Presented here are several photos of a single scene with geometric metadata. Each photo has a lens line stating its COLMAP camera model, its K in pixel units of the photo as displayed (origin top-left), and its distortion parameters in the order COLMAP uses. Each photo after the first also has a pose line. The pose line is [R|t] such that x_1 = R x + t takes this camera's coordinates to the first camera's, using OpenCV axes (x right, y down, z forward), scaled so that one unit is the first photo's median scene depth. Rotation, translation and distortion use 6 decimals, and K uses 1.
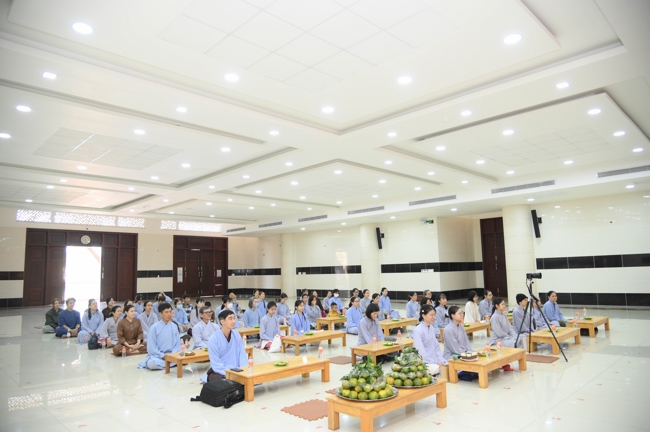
lens RADIAL K [[441.0, 0, 325.0], [0, 441.0, 216.0], [0, 0, 1]] dist [-0.035286, -0.000946]
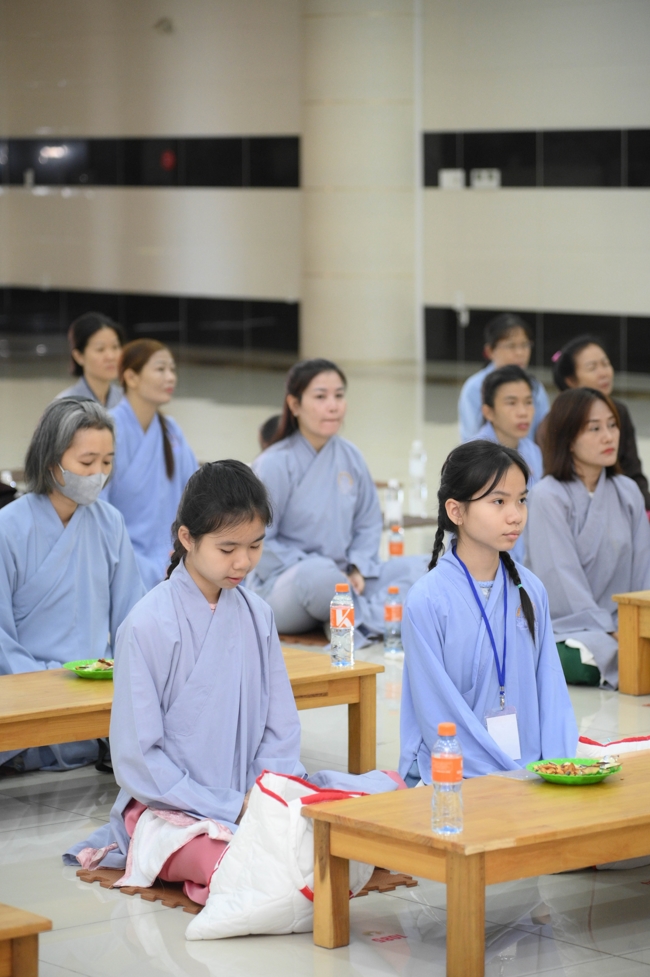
lens RADIAL K [[3237.9, 0, 325.0], [0, 3237.9, 488.5], [0, 0, 1]] dist [0.154547, 0.169647]
pose [[0.995831, 0.025811, -0.087493, -0.023240], [-0.005443, 0.974237, 0.225460, 0.020349], [0.091058, -0.224044, 0.970316, 0.199576]]
